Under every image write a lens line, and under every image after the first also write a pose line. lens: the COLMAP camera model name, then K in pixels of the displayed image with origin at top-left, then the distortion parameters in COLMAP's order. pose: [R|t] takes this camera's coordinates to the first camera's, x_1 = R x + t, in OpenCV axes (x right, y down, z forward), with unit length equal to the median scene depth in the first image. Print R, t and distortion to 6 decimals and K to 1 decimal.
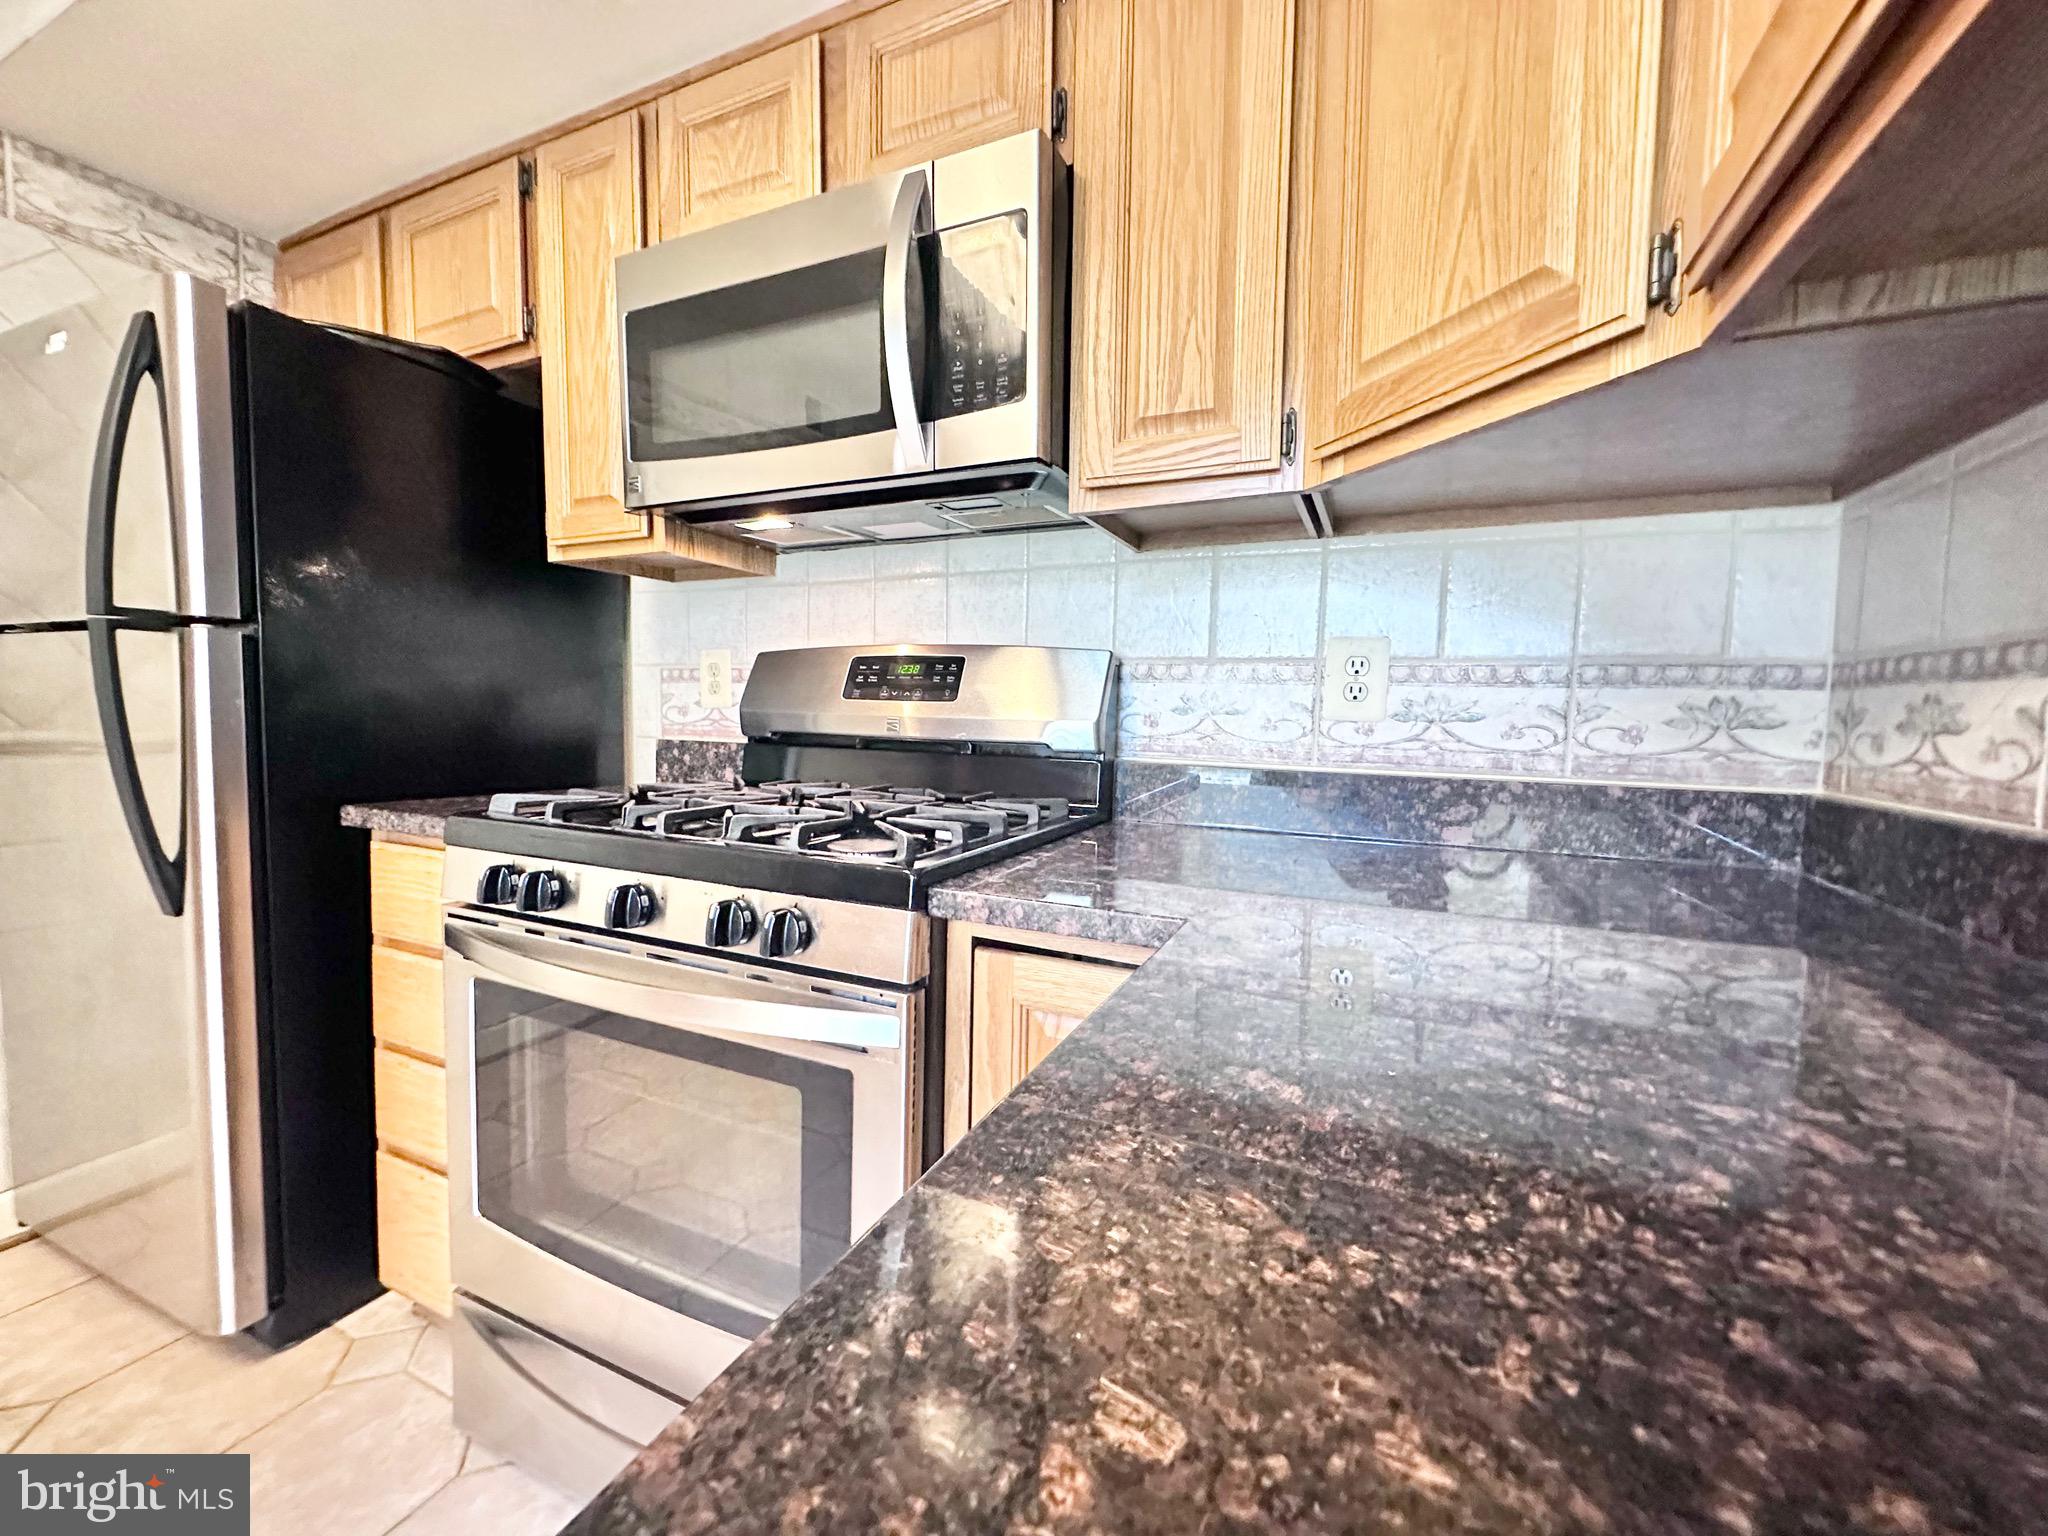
lens RADIAL K [[815.6, 0, 1025.6], [0, 815.6, 770.6], [0, 0, 1]] dist [-0.003576, 0.000395]
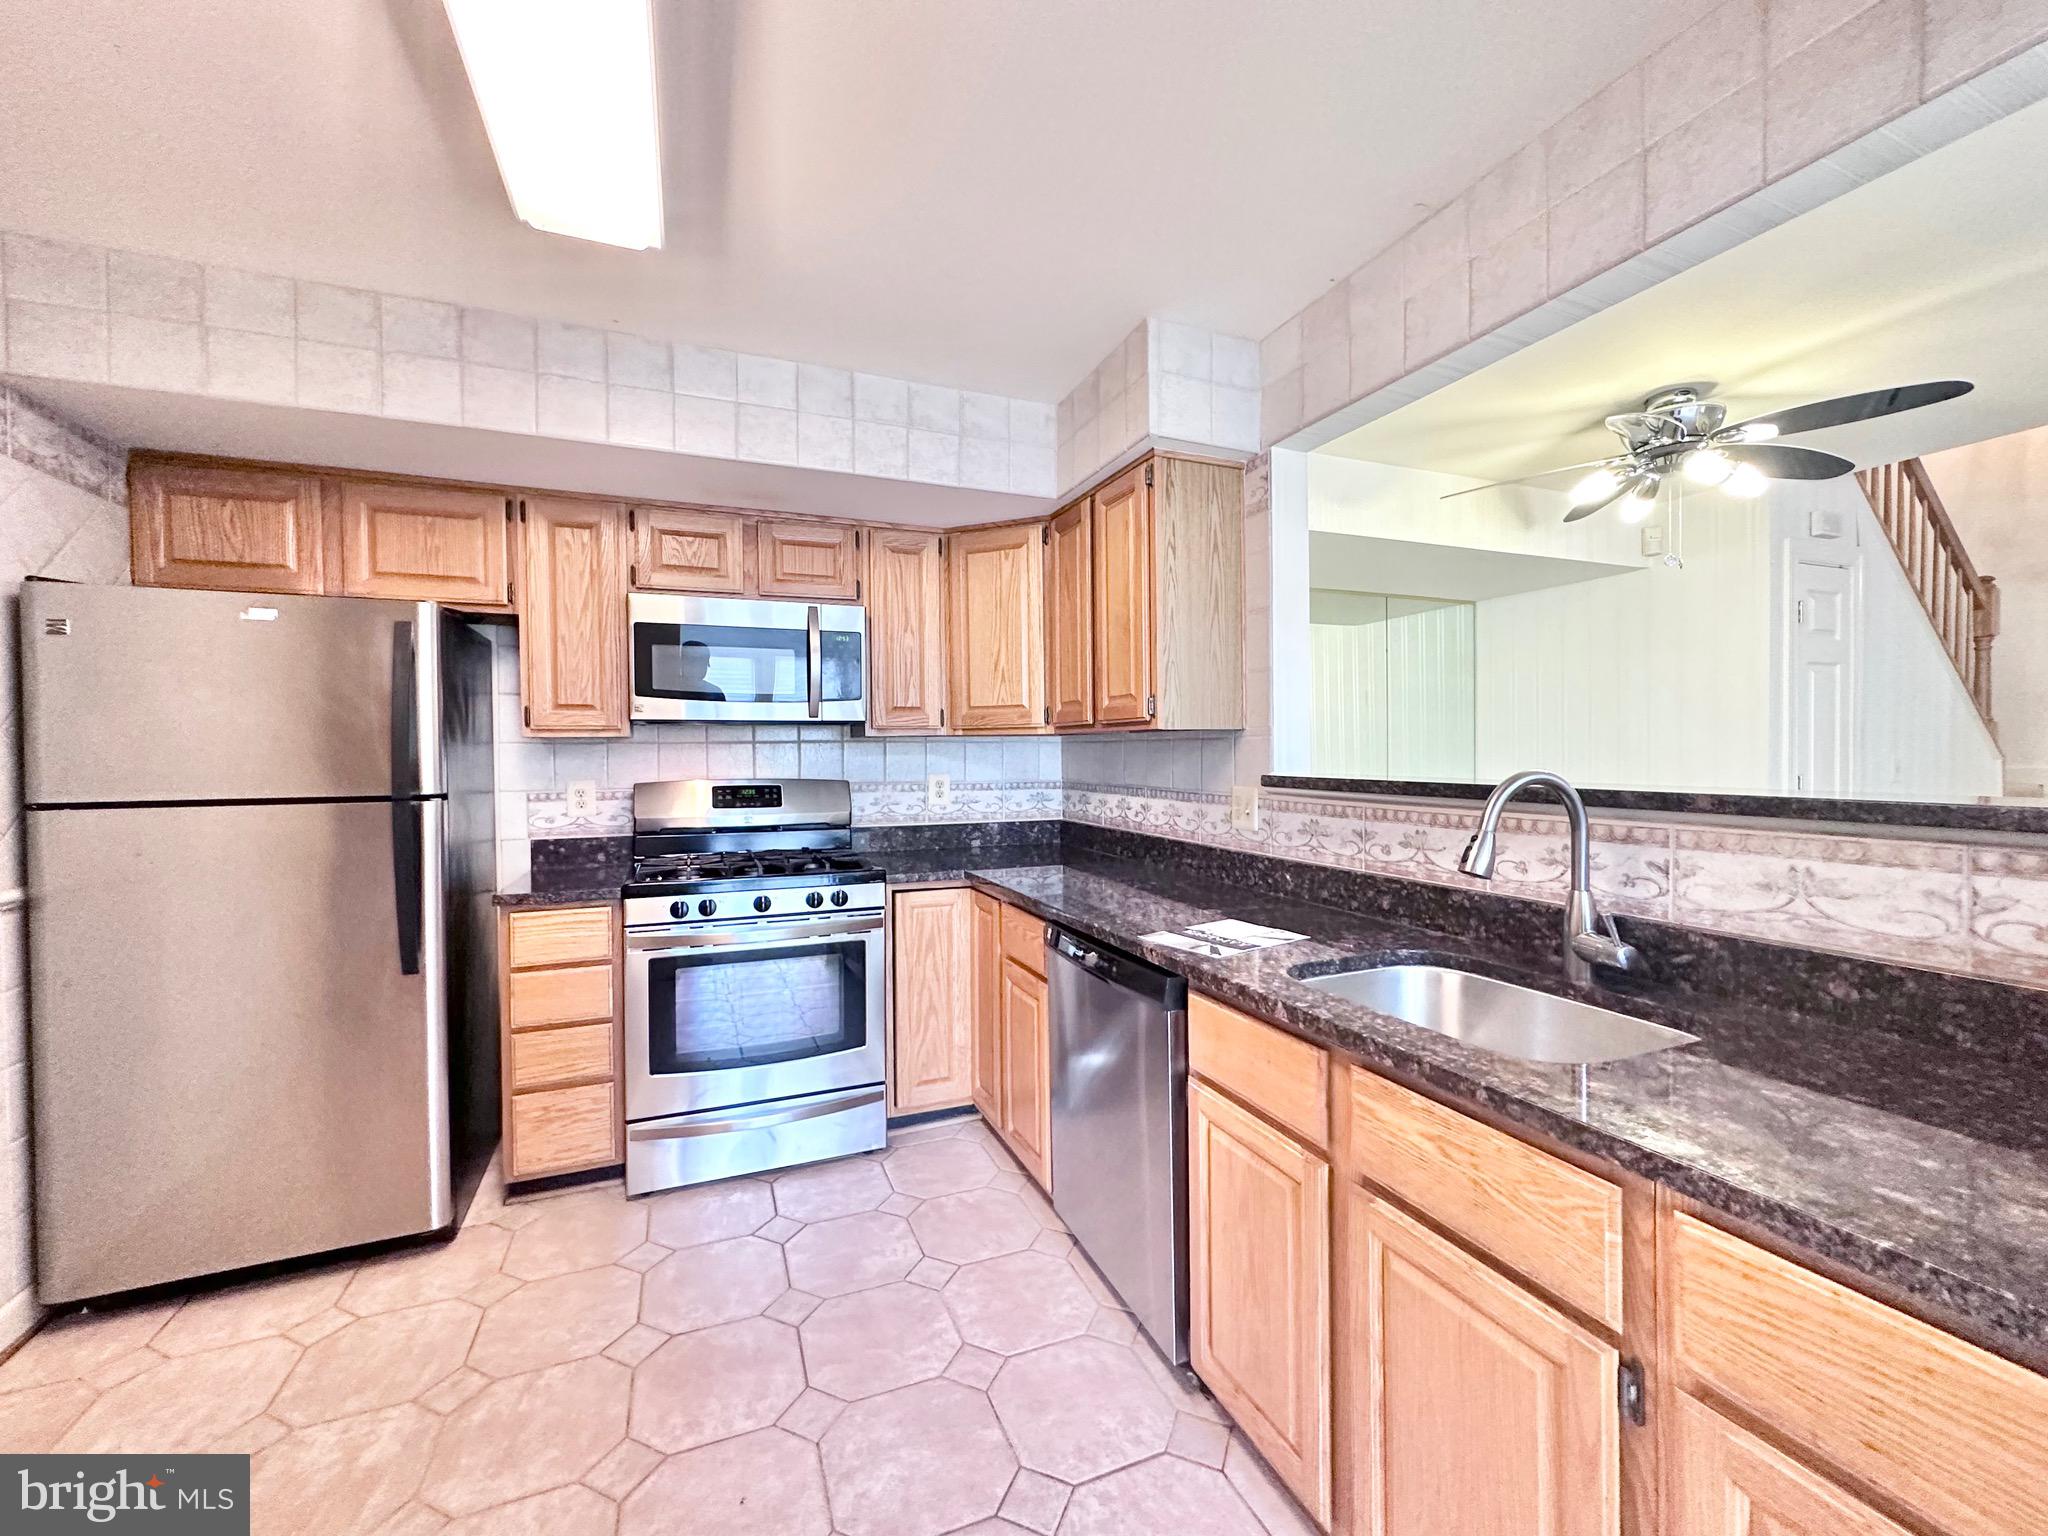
lens RADIAL K [[815.6, 0, 1020.1], [0, 815.6, 765.1], [0, 0, 1]] dist [-0.003576, 0.000395]
pose [[0.685374, -0.036862, 0.727258, -1.445946], [0.074182, 0.997056, -0.019374, -0.126696], [-0.724403, 0.067228, 0.686091, -1.104318]]
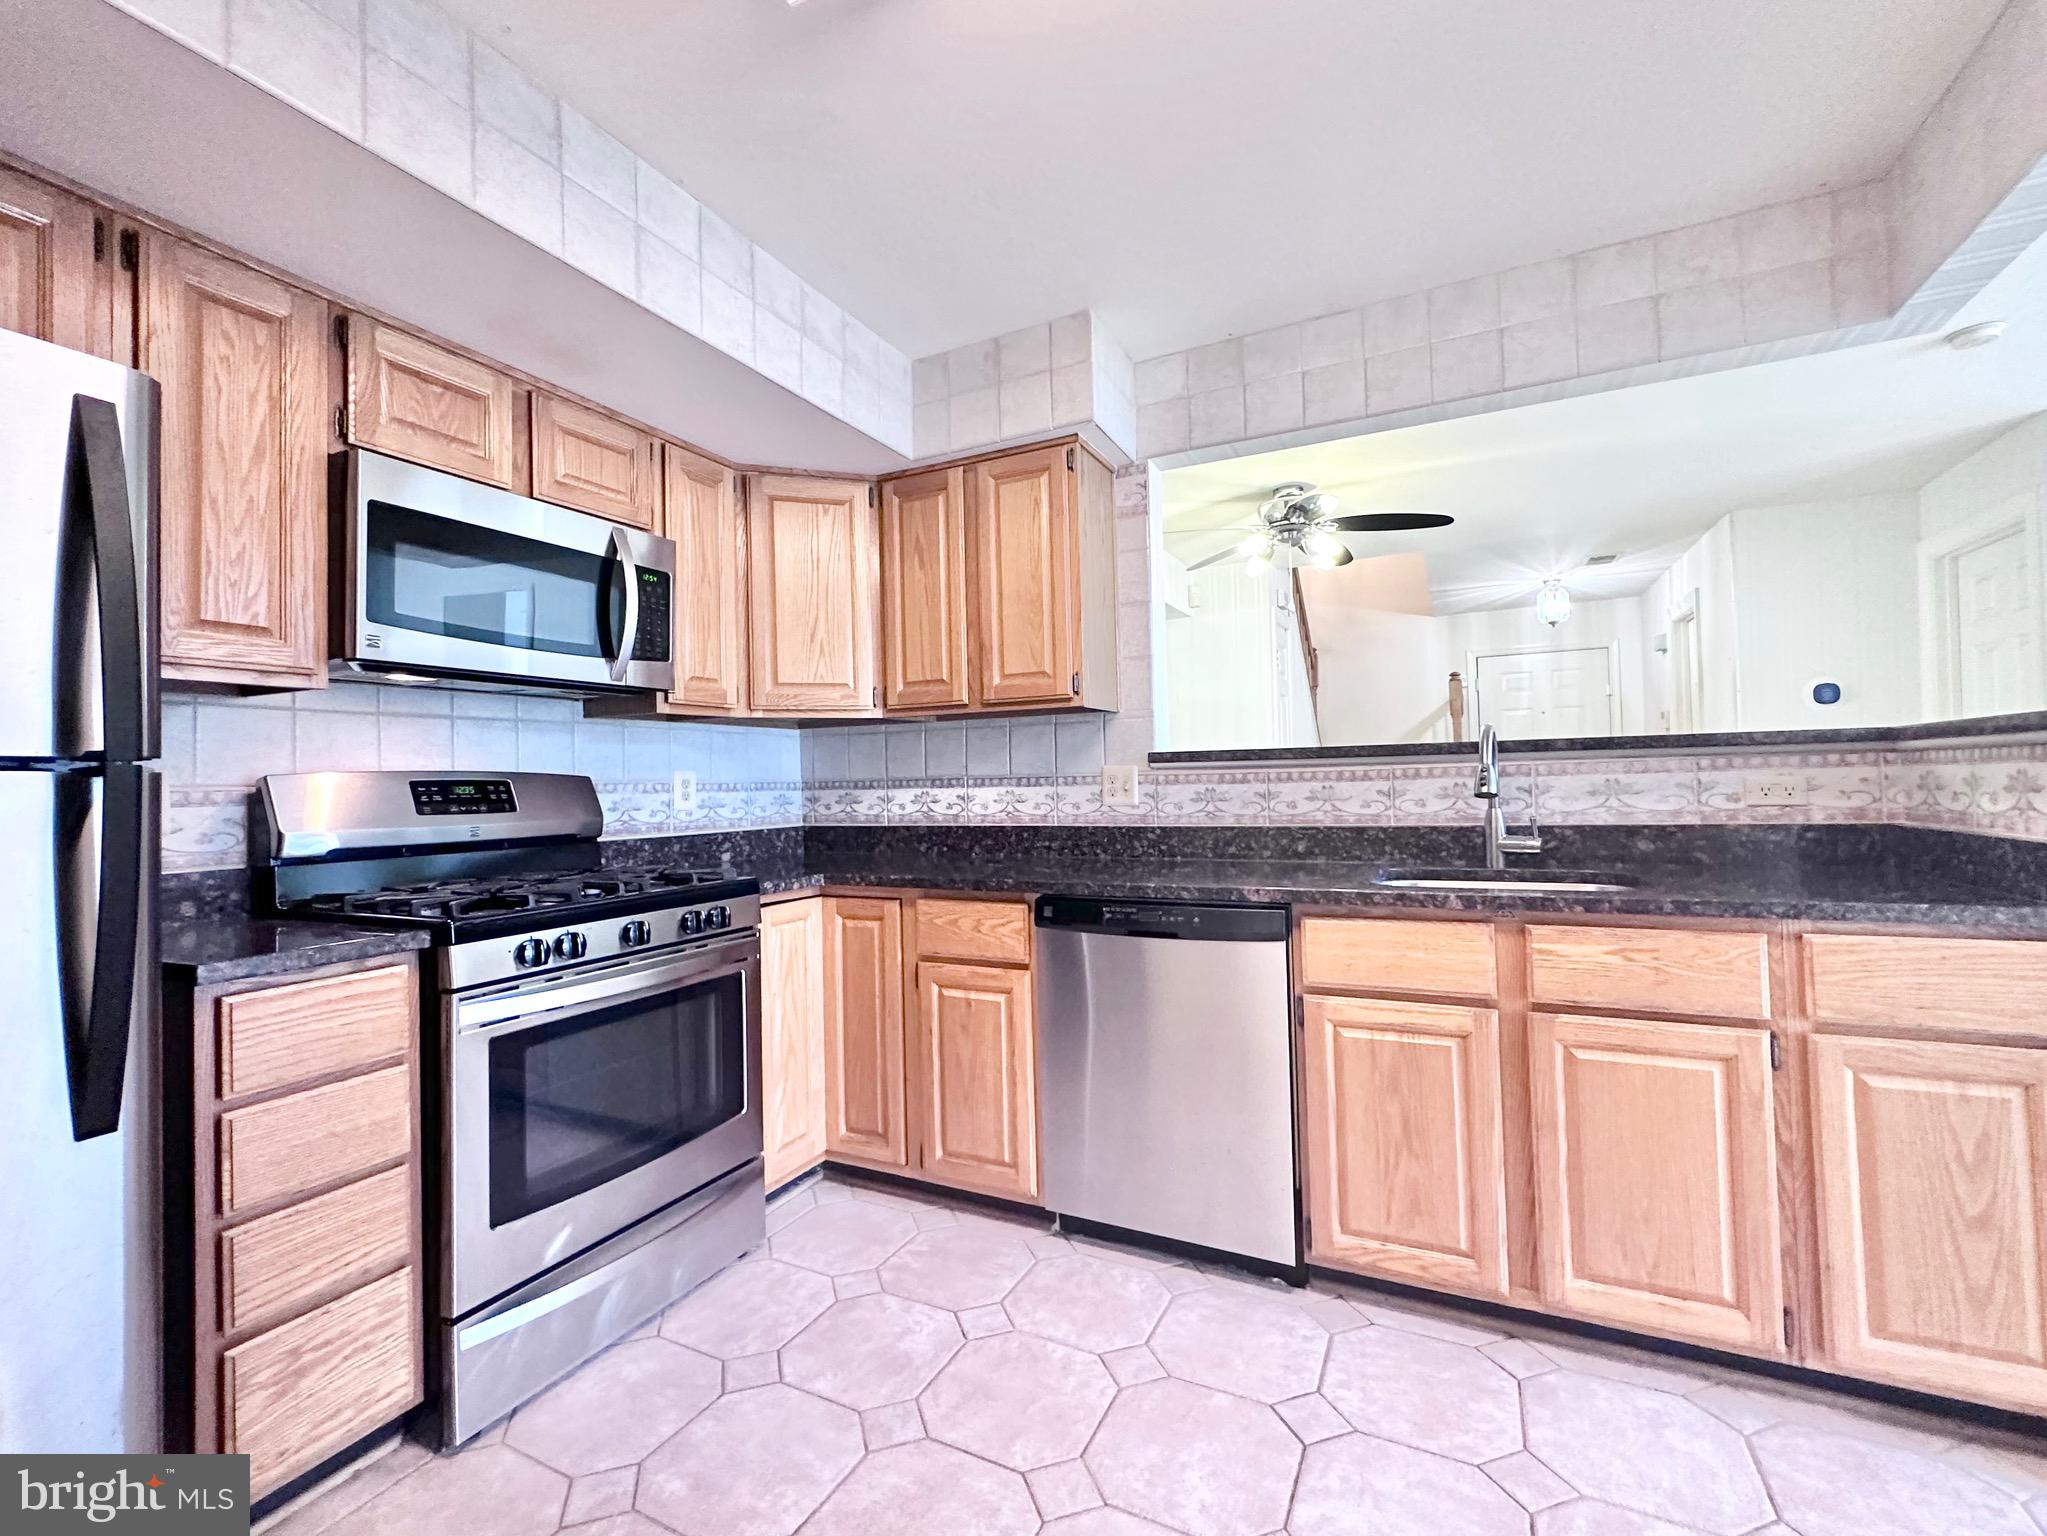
lens RADIAL K [[875.4, 0, 1022.0], [0, 875.4, 763.6], [0, 0, 1]] dist [-0.004019, 0.000672]
pose [[0.036478, 0.000403, 0.999334, -1.929221], [0.096653, 0.995310, -0.003929, -0.092493], [-0.994649, 0.096732, 0.036268, 0.050313]]
